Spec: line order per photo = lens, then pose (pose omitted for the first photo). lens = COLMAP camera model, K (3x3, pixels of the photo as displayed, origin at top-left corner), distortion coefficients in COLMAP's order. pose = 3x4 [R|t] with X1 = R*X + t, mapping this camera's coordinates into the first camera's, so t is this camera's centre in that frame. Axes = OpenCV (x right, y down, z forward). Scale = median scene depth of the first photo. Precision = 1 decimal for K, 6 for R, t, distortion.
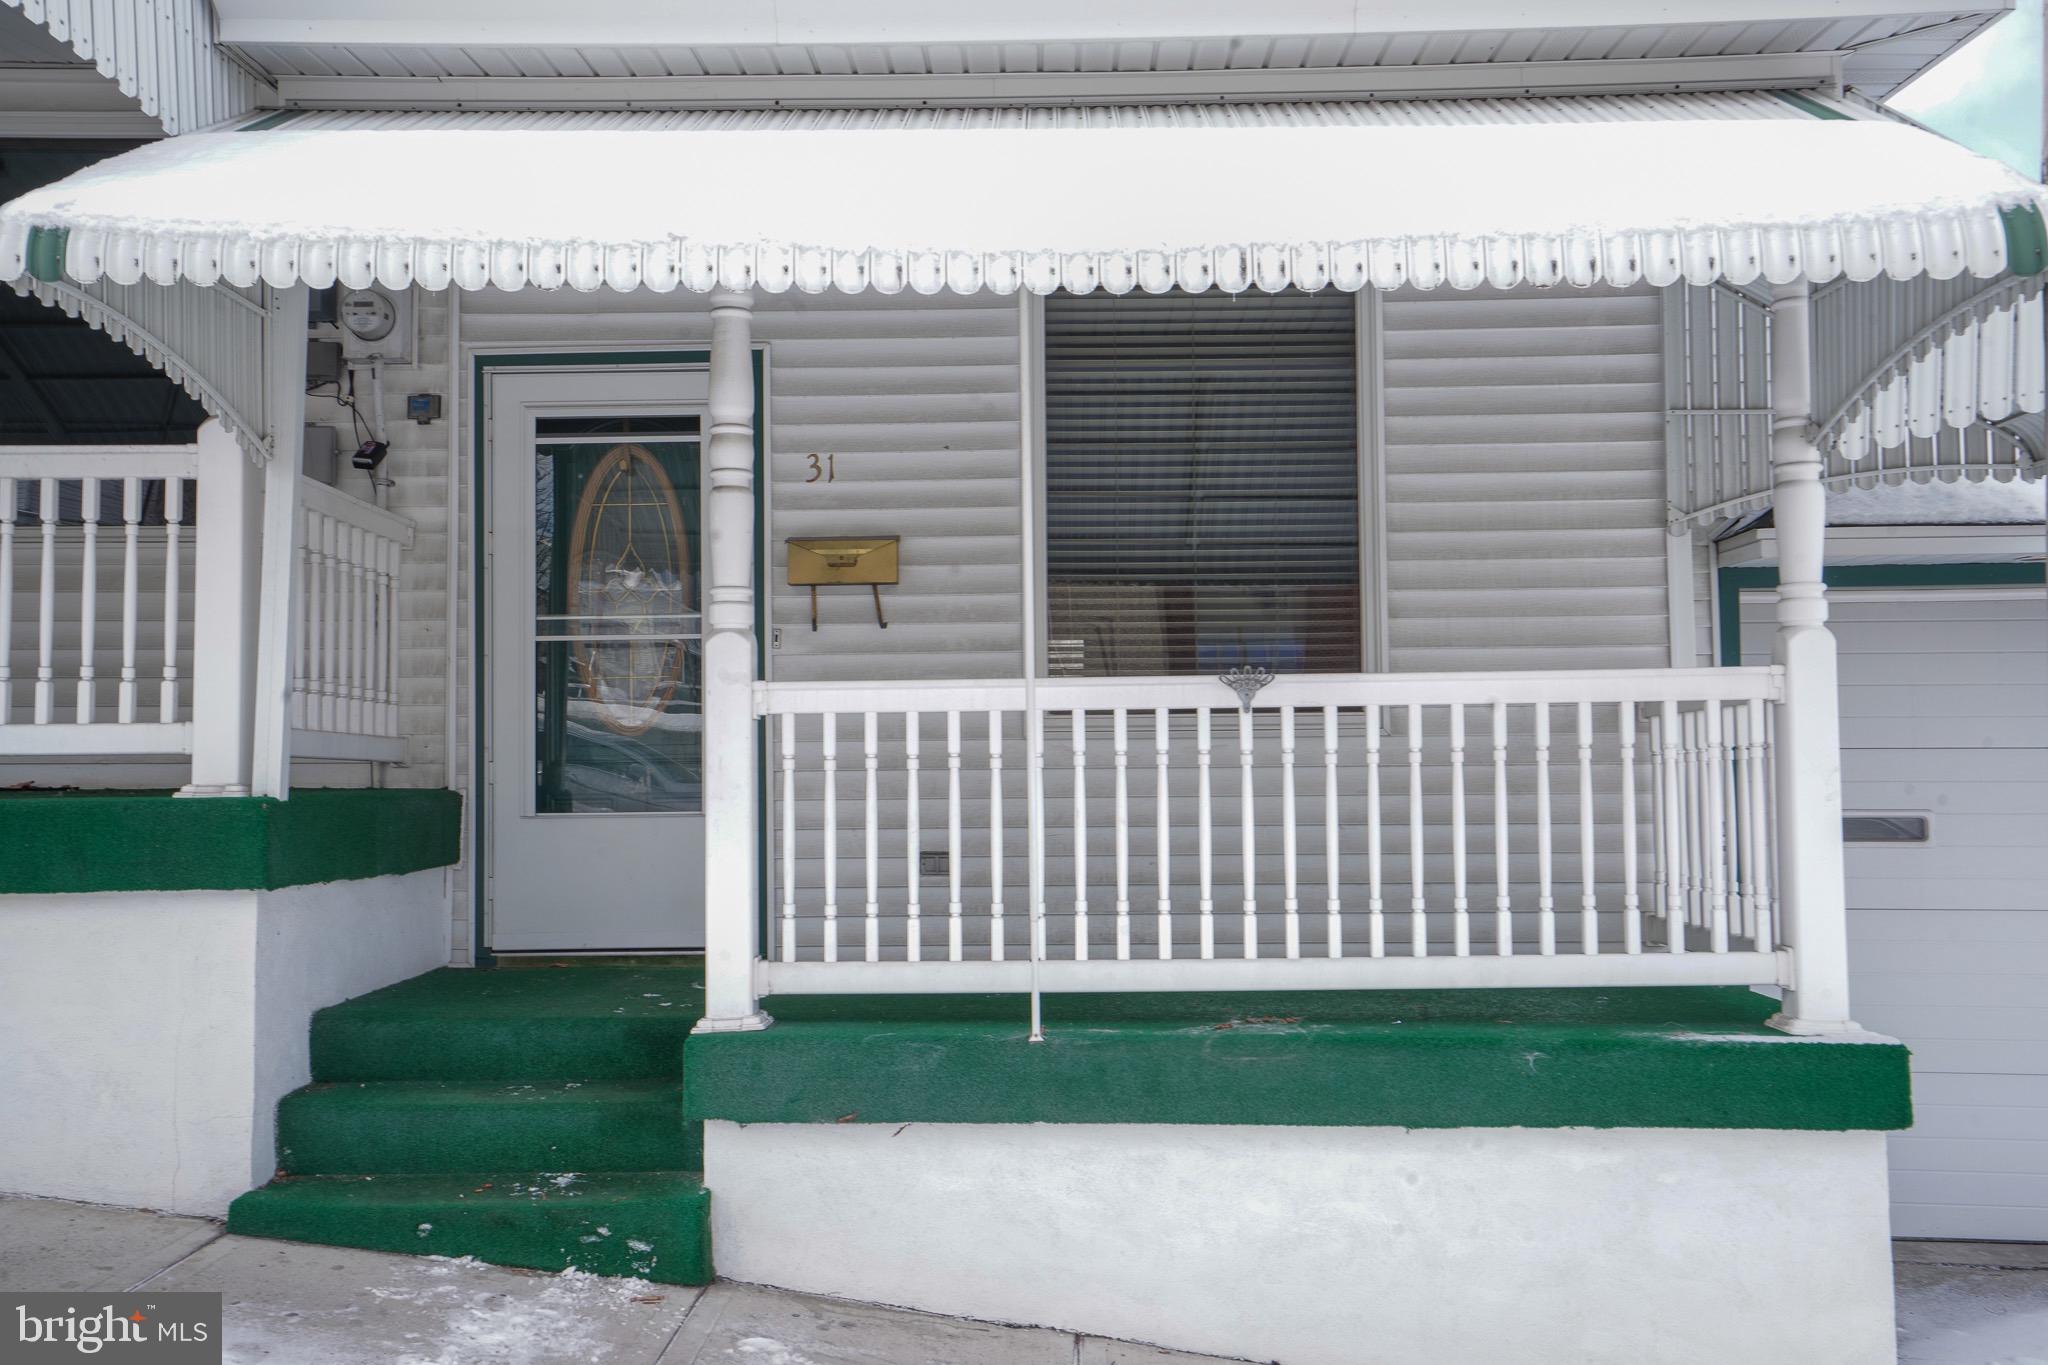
lens RADIAL K [[1916.4, 0, 1024.0], [0, 1916.4, 682.5], [0, 0, 1]] dist [0.012678, 0.004279]
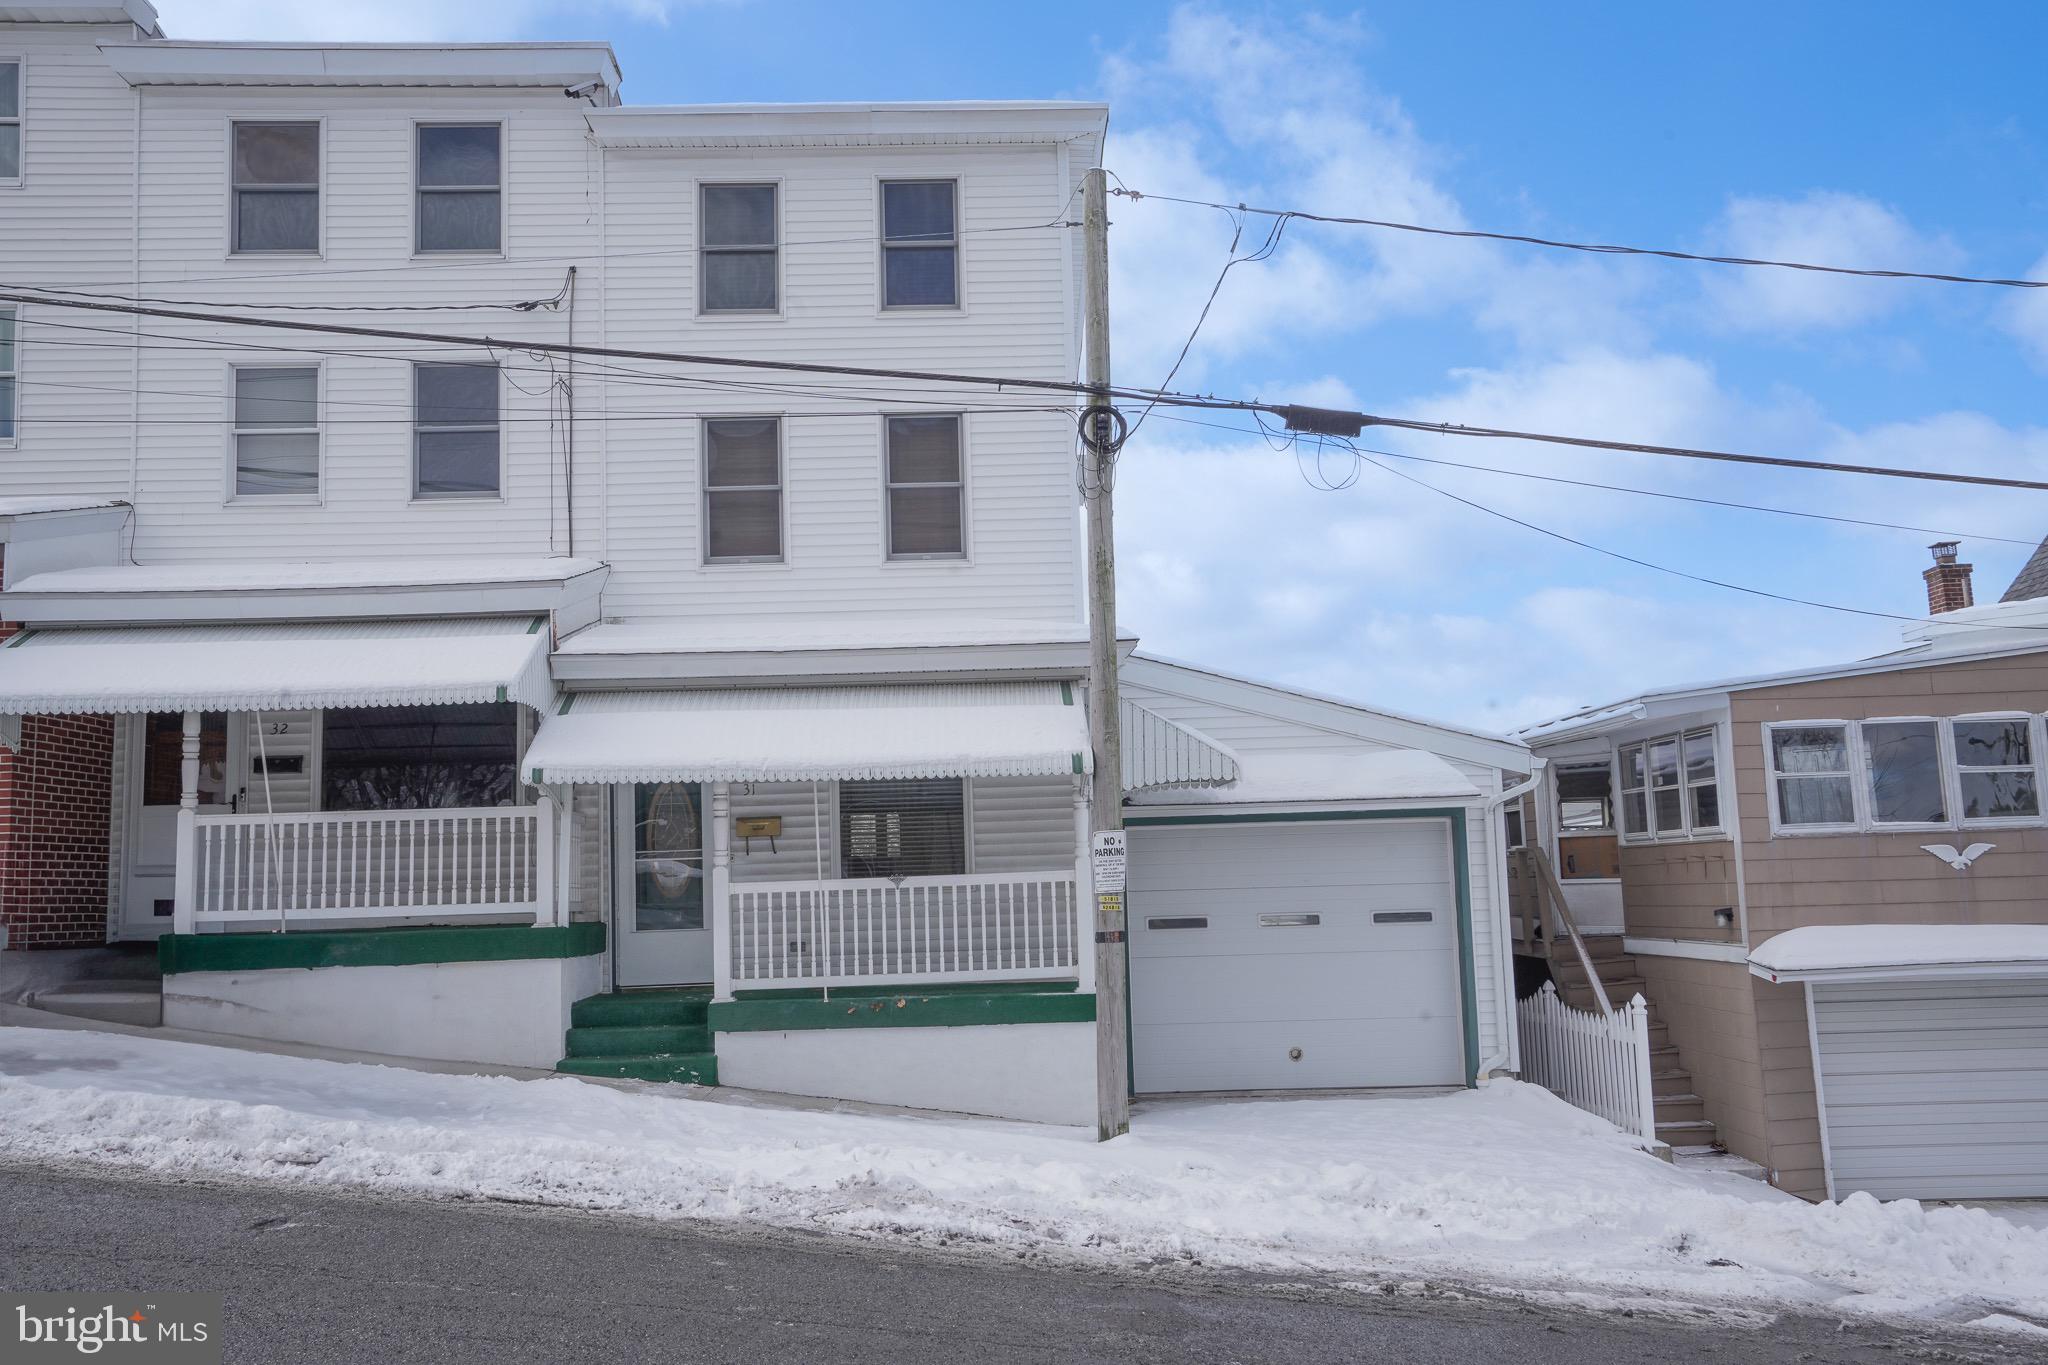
lens RADIAL K [[1734.8, 0, 1024.0], [0, 1734.8, 682.5], [0, 0, 1]] dist [-0.006317, -0.000636]
pose [[0.998034, -0.016649, 0.060430, 0.153430], [0.020796, 0.997424, -0.068653, -0.114952], [-0.059131, 0.069775, 0.995809, -1.685213]]
